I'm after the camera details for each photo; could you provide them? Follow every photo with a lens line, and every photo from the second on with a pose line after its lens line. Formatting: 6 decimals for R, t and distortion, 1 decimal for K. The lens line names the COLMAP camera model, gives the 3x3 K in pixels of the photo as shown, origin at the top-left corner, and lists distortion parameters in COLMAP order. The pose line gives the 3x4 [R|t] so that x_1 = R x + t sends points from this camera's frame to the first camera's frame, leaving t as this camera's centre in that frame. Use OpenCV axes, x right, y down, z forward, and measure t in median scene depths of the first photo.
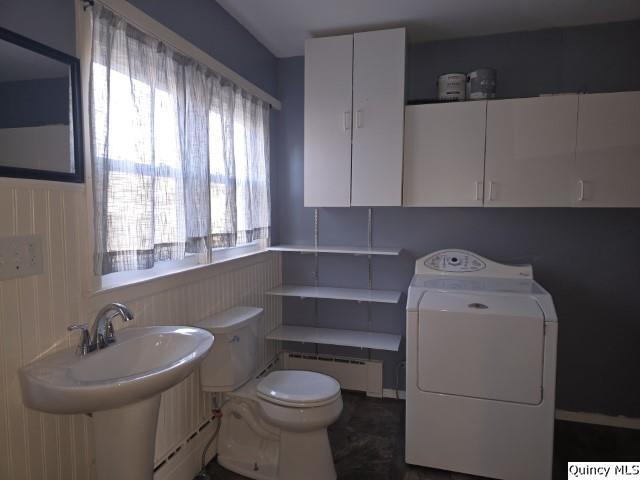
lens RADIAL K [[425.5, 0, 320.6], [0, 425.5, 236.2], [0, 0, 1]] dist [0.073185, -0.064075]
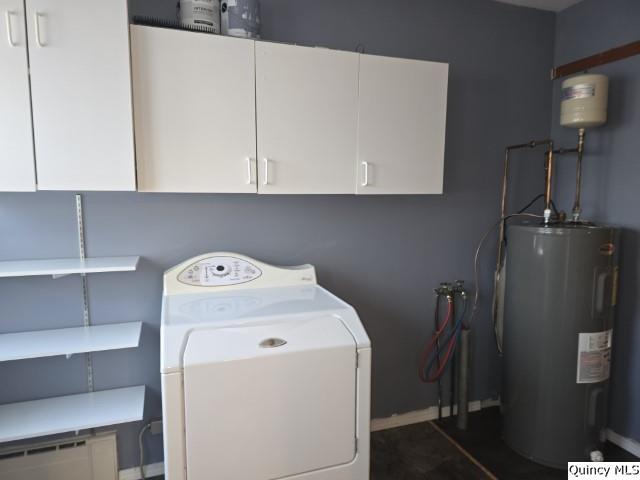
lens RADIAL K [[429.4, 0, 318.6], [0, 429.4, 242.7], [0, 0, 1]] dist [0.075134, -0.067878]
pose [[0.817680, -0.065927, 0.571885, 0.043744], [0.039782, 0.997517, 0.058114, -0.023725], [-0.574296, -0.024768, 0.818273, 0.350280]]
